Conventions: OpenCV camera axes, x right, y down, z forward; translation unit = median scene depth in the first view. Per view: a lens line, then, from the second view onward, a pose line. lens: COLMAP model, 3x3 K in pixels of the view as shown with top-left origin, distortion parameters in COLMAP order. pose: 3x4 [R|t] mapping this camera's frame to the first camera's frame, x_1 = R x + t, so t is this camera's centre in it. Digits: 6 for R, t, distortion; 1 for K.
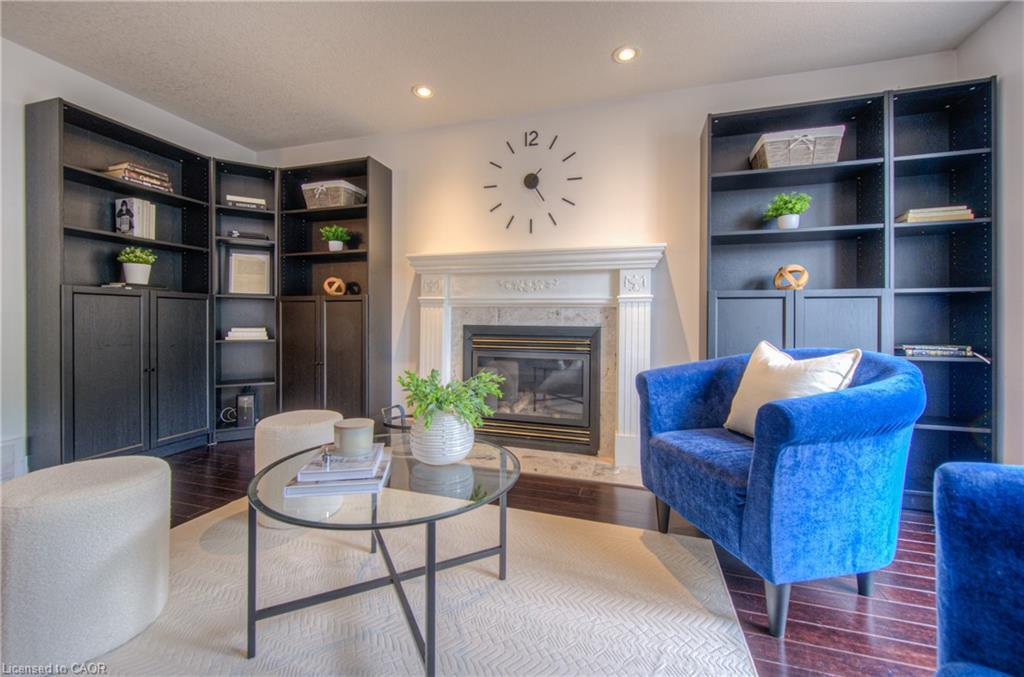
lens RADIAL K [[398.2, 0, 512.3], [0, 398.2, 326.1], [0, 0, 1]] dist [-0.005840, 0.000718]
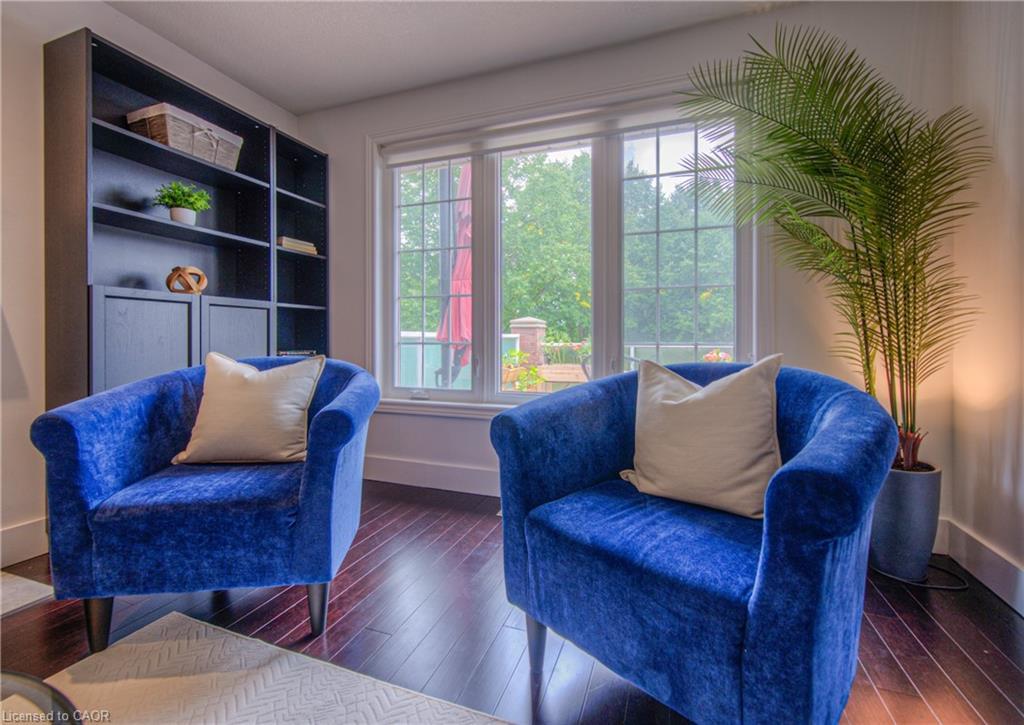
lens RADIAL K [[433.8, 0, 508.2], [0, 433.8, 339.7], [0, 0, 1]] dist [0.003476, -0.000006]
pose [[0.074009, -0.013092, 0.997172, -0.196940], [-0.004753, 0.999898, 0.013481, -0.005259], [-0.997246, -0.005737, 0.073939, 0.192055]]
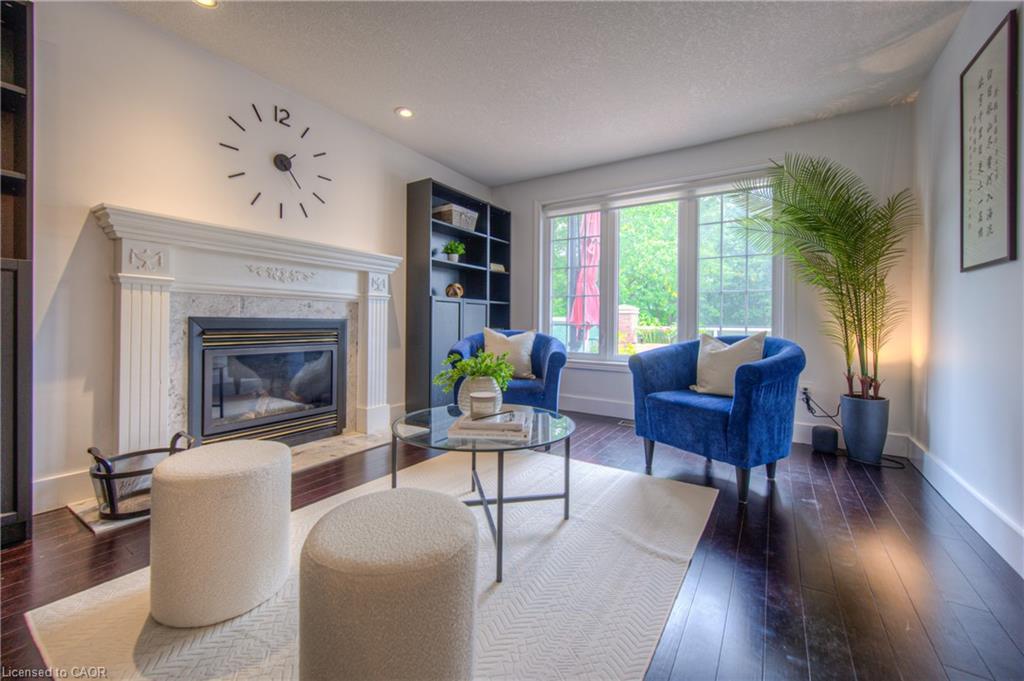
lens RADIAL K [[404.5, 0, 507.9], [0, 404.5, 321.9], [0, 0, 1]] dist [0.002644, -0.000072]
pose [[0.283112, -0.009595, 0.959039, -0.821366], [-0.011779, 0.999840, 0.013480, -0.012255], [-0.959014, -0.015113, 0.282954, 0.253770]]
